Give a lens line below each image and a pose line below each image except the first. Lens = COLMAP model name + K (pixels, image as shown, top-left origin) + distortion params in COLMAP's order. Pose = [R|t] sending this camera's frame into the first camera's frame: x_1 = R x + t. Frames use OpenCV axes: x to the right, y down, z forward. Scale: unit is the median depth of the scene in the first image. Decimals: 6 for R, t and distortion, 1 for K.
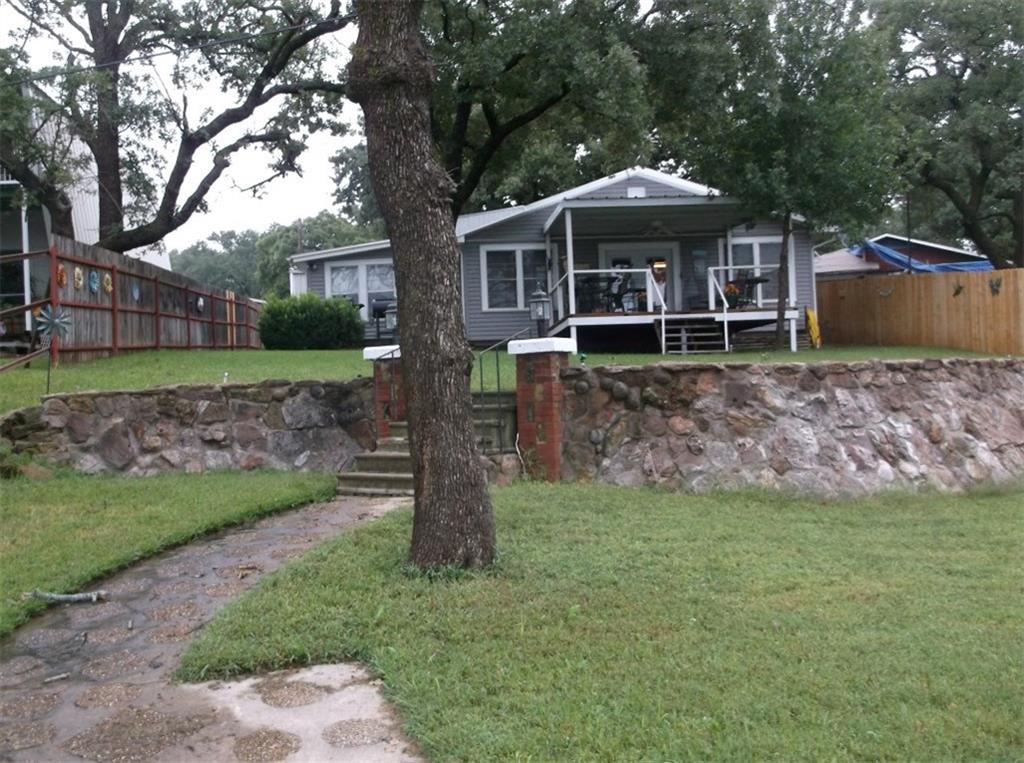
lens RADIAL K [[1002.2, 0, 517.1], [0, 1002.2, 381.0], [0, 0, 1]] dist [0.020792, 0.000000]
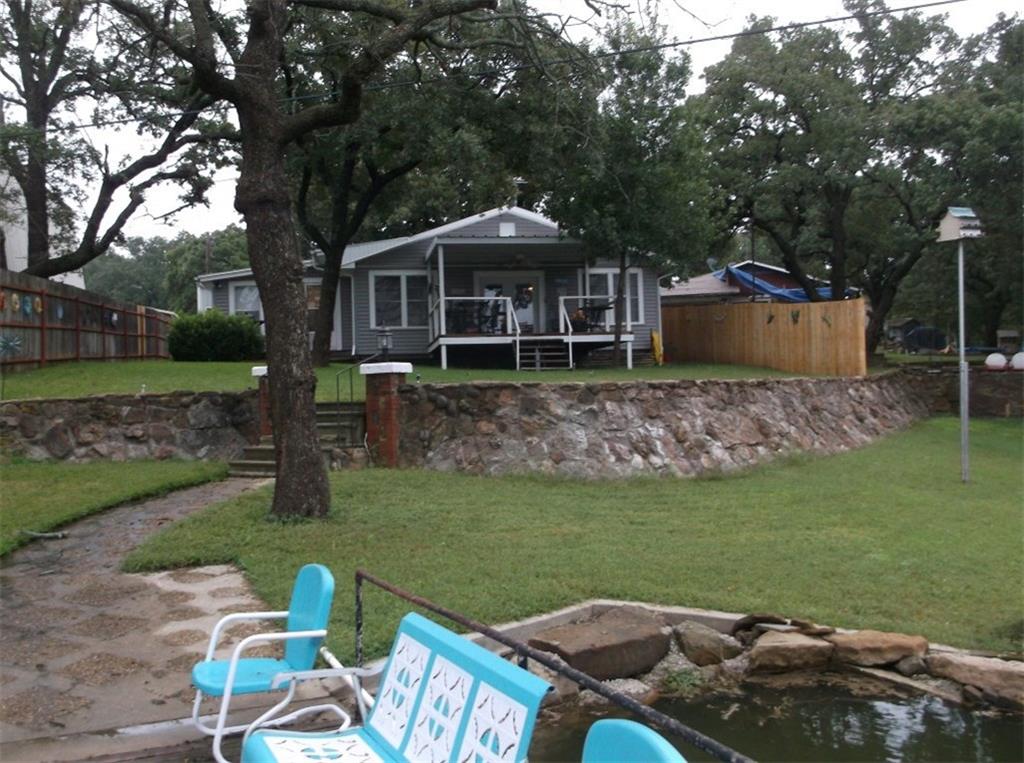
lens RADIAL K [[1002.2, 0, 508.1], [0, 1002.2, 378.4], [0, 0, 1]] dist [0.020792, 0.000000]
pose [[0.996911, 0.011166, 0.077736, 0.046375], [-0.010383, 0.999891, -0.010468, -0.004787], [-0.077844, 0.009628, 0.996919, -0.196852]]
